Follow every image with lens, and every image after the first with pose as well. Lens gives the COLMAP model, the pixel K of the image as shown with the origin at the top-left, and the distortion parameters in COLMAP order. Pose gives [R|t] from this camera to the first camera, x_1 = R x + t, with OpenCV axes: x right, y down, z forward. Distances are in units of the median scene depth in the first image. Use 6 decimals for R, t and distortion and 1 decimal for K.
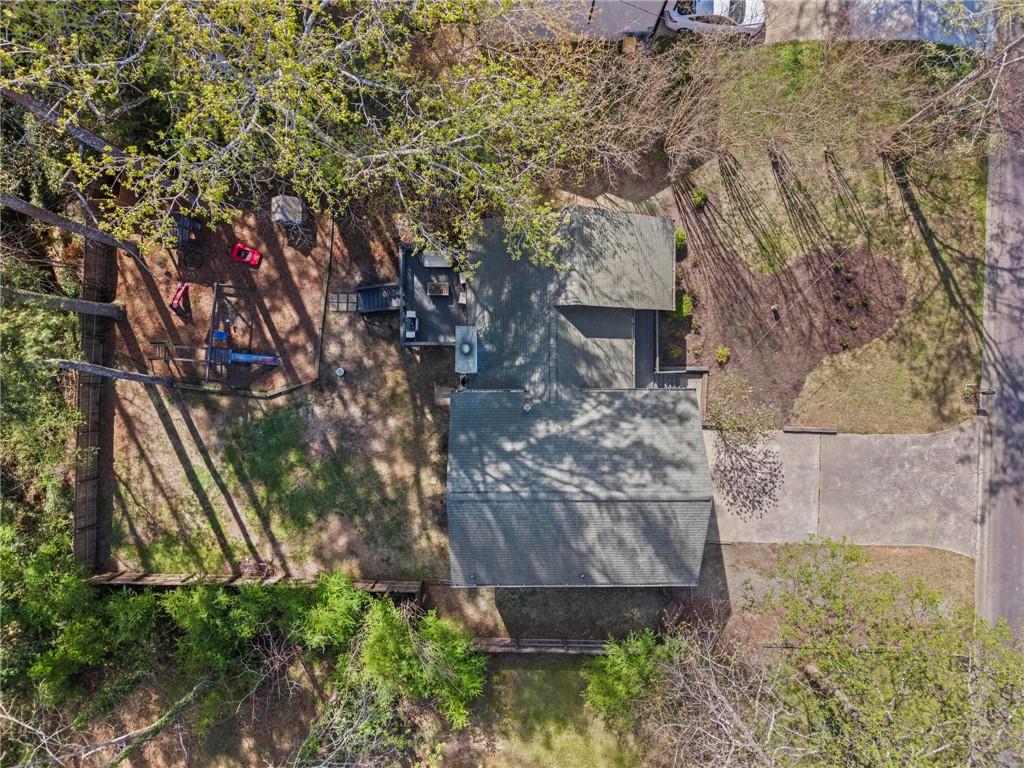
lens RADIAL K [[719.3, 0, 512.0], [0, 719.3, 384.0], [0, 0, 1]] dist [0.042839, -0.001445]
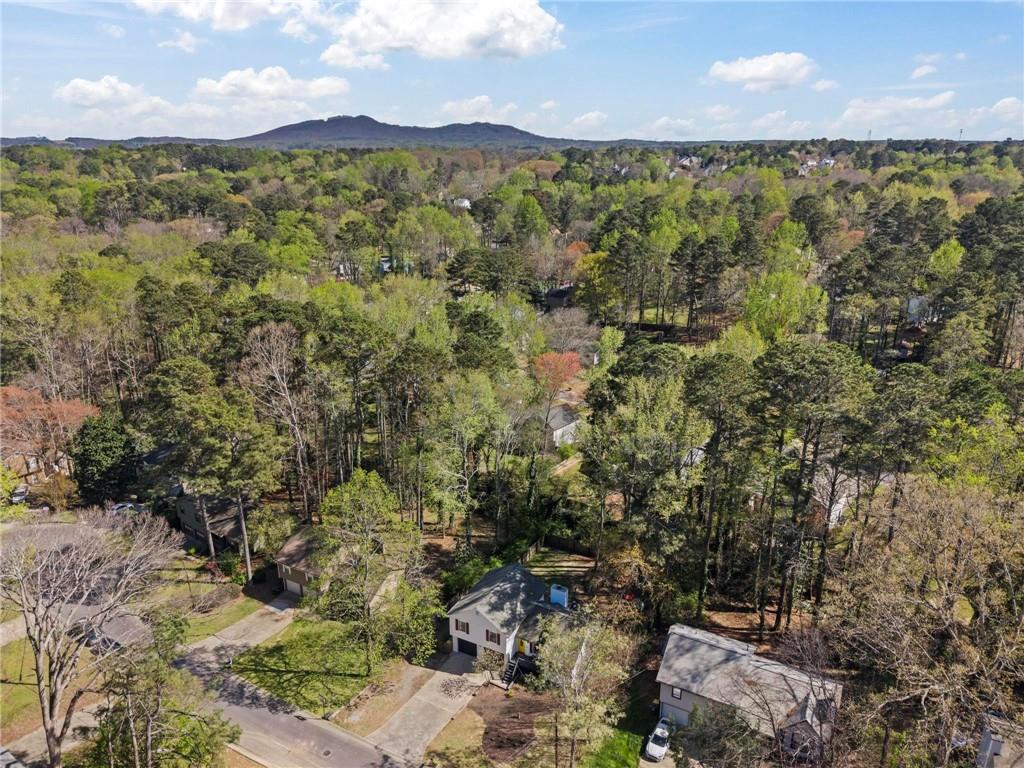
lens RADIAL K [[719.3, 0, 512.0], [0, 719.3, 384.0], [0, 0, 1]] dist [0.042839, -0.001445]
pose [[-0.471383, 0.268387, -0.840099, 1.873001], [-0.881923, -0.146831, 0.447942, -0.884042], [-0.003131, 0.952055, 0.305910, -0.553682]]
